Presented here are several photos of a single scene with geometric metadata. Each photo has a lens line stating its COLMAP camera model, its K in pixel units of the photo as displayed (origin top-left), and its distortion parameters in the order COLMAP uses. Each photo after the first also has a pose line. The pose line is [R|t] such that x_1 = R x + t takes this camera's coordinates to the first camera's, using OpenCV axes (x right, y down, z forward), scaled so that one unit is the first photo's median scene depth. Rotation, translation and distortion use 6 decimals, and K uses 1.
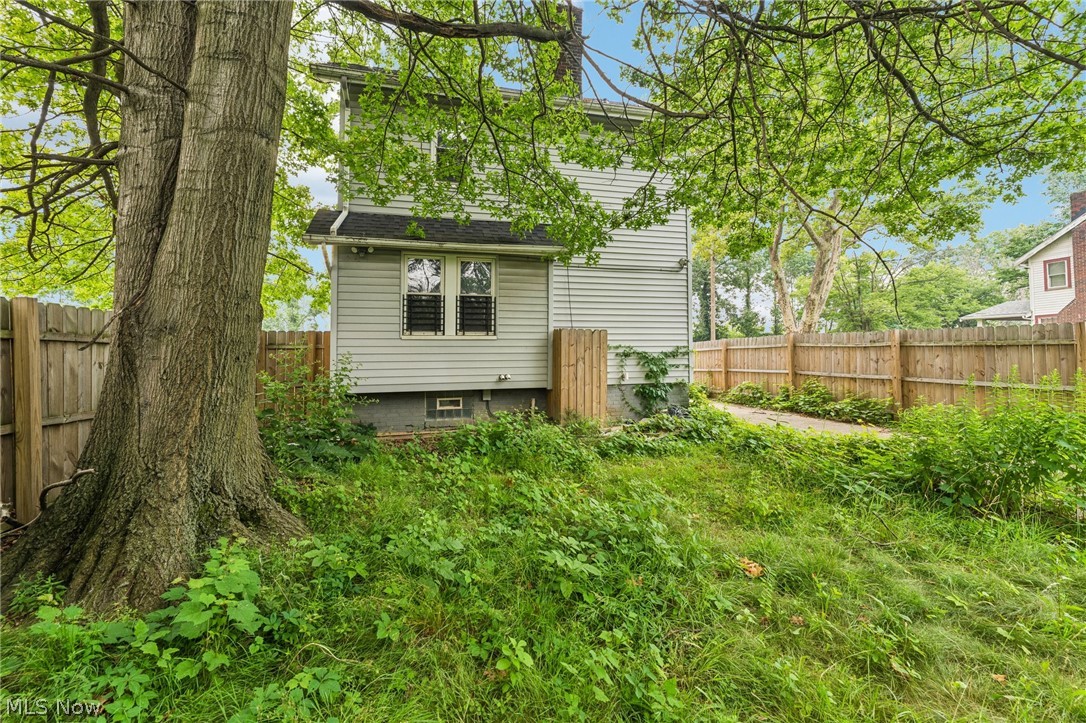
lens RADIAL K [[439.5, 0, 536.9], [0, 439.5, 359.7], [0, 0, 1]] dist [0.001815, -0.000177]
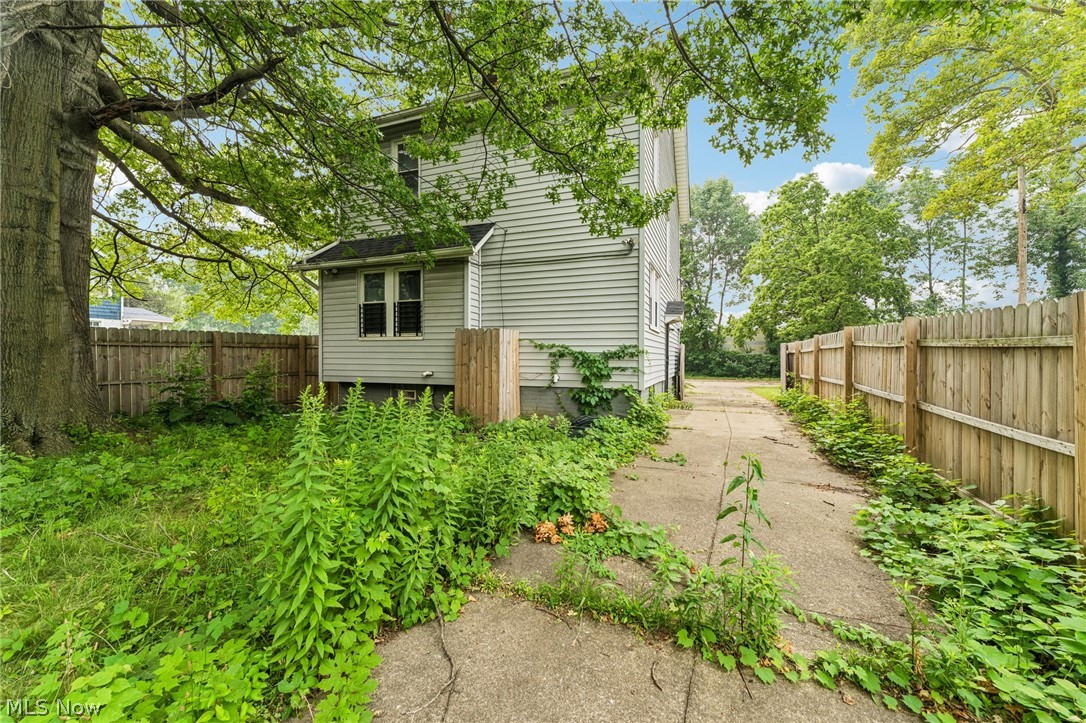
lens RADIAL K [[439.5, 0, 537.7], [0, 439.5, 354.3], [0, 0, 1]] dist [0.001815, -0.000177]
pose [[0.815236, 0.012247, -0.578999, 0.707496], [-0.013891, 0.999902, 0.001590, -0.013718], [0.578962, 0.006746, 0.815327, 0.242399]]
